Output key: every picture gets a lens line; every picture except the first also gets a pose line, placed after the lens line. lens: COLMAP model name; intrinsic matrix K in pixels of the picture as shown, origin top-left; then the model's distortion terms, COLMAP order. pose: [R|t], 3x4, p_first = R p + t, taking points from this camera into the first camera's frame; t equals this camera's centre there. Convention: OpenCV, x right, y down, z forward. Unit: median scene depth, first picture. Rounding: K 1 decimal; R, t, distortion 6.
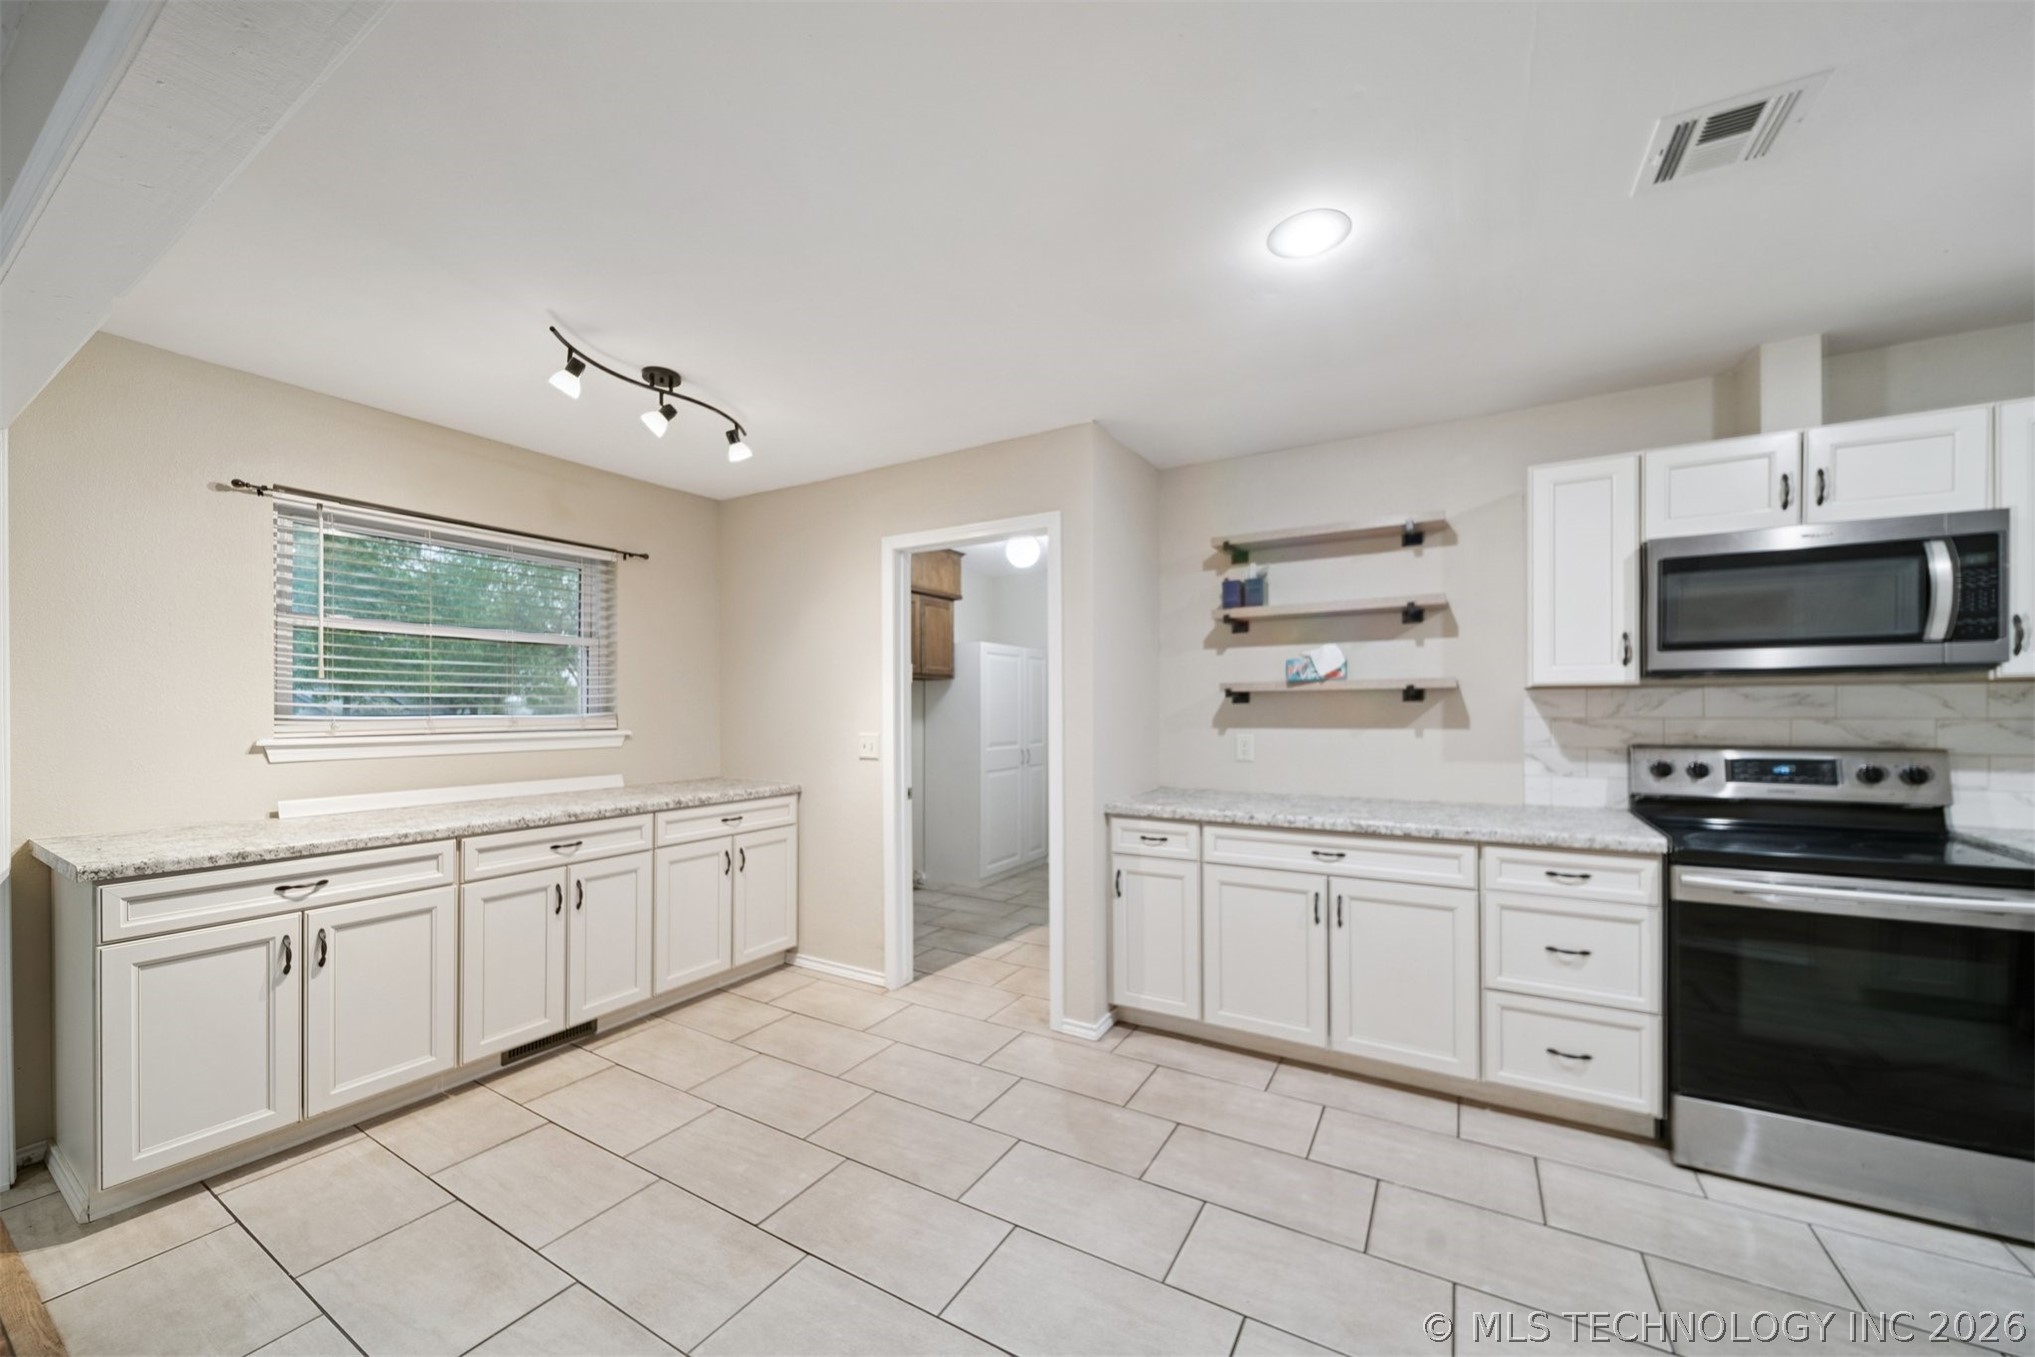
lens RADIAL K [[725.1, 0, 1049.2], [0, 725.1, 710.5], [0, 0, 1]] dist [0.002489, -0.001167]
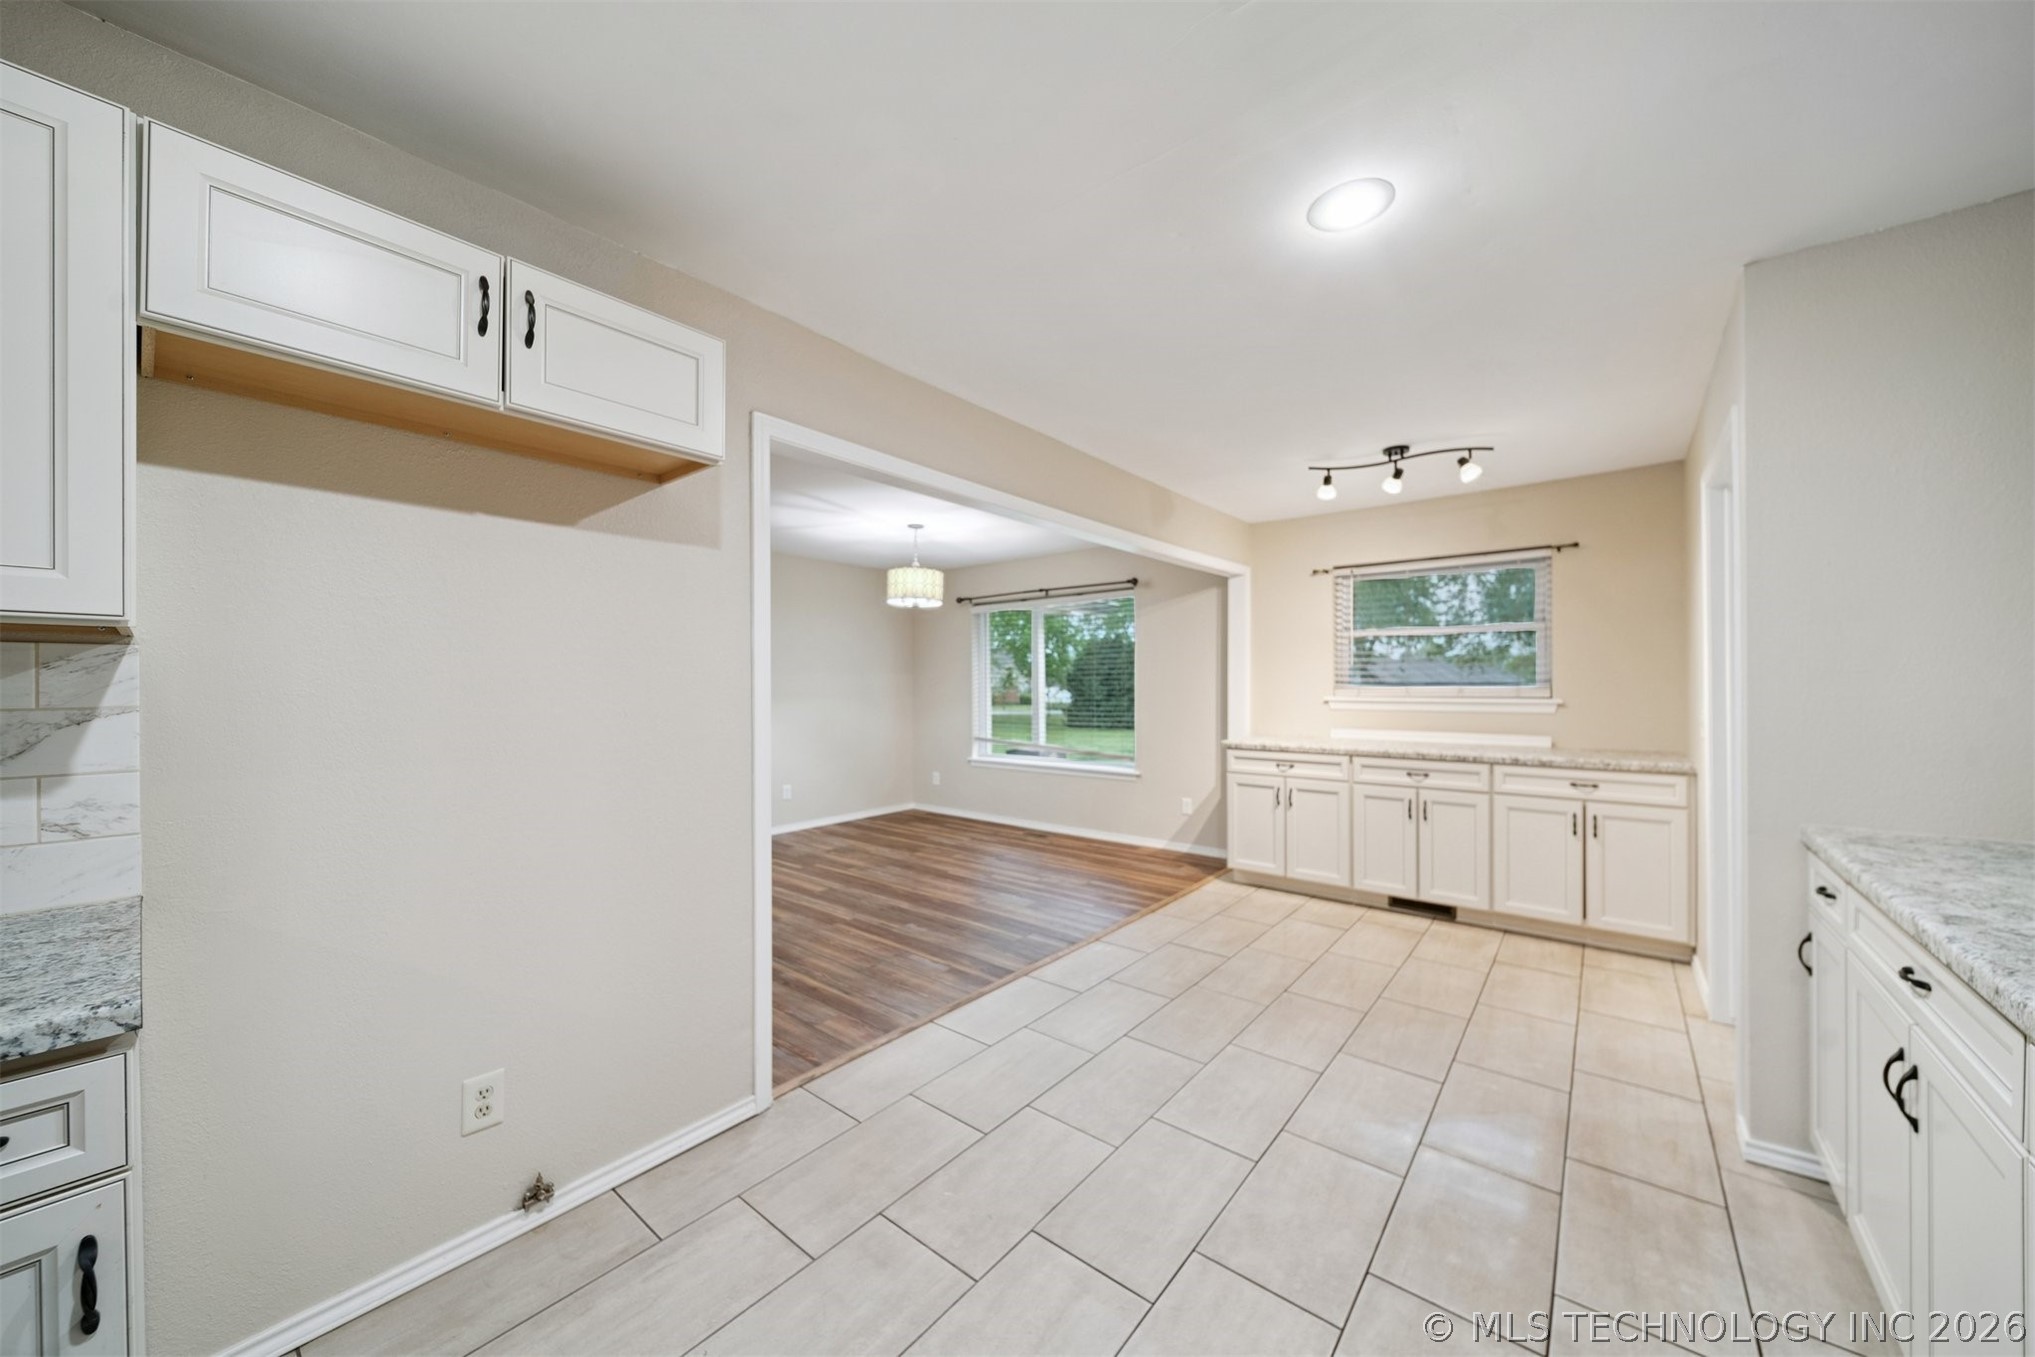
lens RADIAL K [[725.1, 0, 1030.8], [0, 725.1, 683.2], [0, 0, 1]] dist [0.002489, -0.001167]
pose [[-0.156718, 0.000422, -0.987643, 0.903635], [0.001184, 0.999999, 0.000239, 0.000487], [0.987643, -0.001132, -0.156718, 0.460806]]
